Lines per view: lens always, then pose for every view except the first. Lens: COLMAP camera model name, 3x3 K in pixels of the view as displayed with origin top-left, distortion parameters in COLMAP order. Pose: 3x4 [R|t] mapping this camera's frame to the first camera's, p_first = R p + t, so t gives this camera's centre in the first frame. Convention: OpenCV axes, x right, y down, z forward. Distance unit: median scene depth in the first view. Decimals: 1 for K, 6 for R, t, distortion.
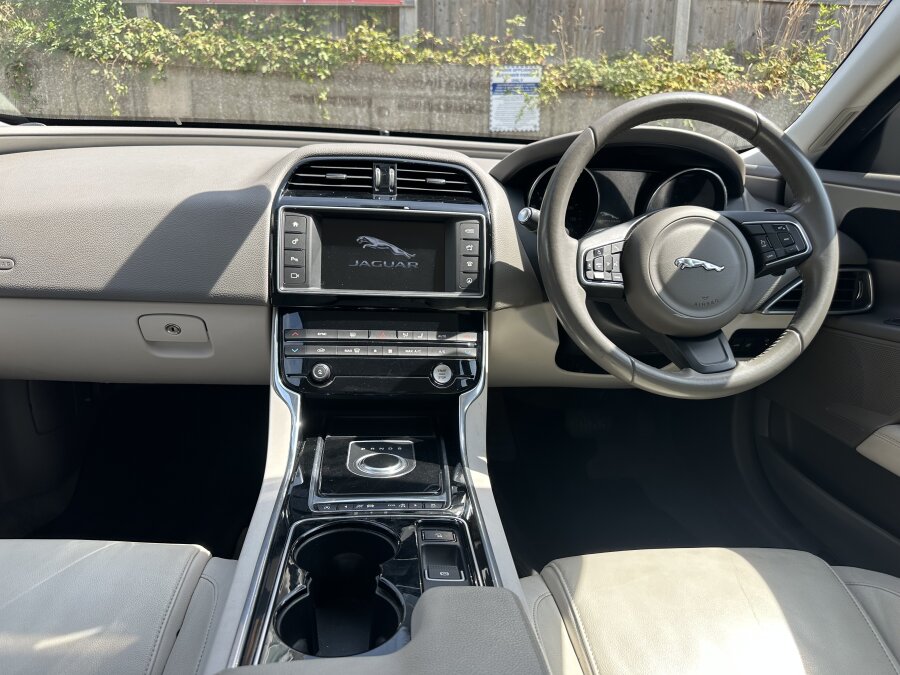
lens RADIAL K [[638.3, 0, 454.5], [0, 638.3, 333.0], [0, 0, 1]] dist [0.019430, -0.026282]
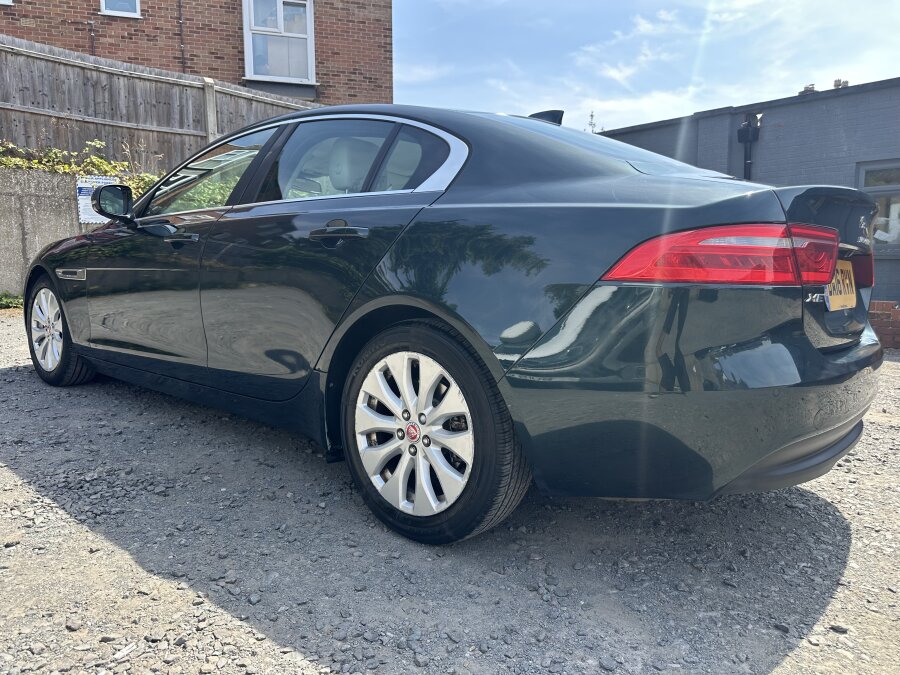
lens RADIAL K [[638.3, 0, 444.9], [0, 638.3, 337.5], [0, 0, 1]] dist [0.019430, -0.026282]
pose [[0.724976, -0.099082, 0.681611, -0.310369], [0.185994, 0.980998, -0.055226, 0.110447], [-0.663186, 0.166813, 0.729628, -0.366712]]
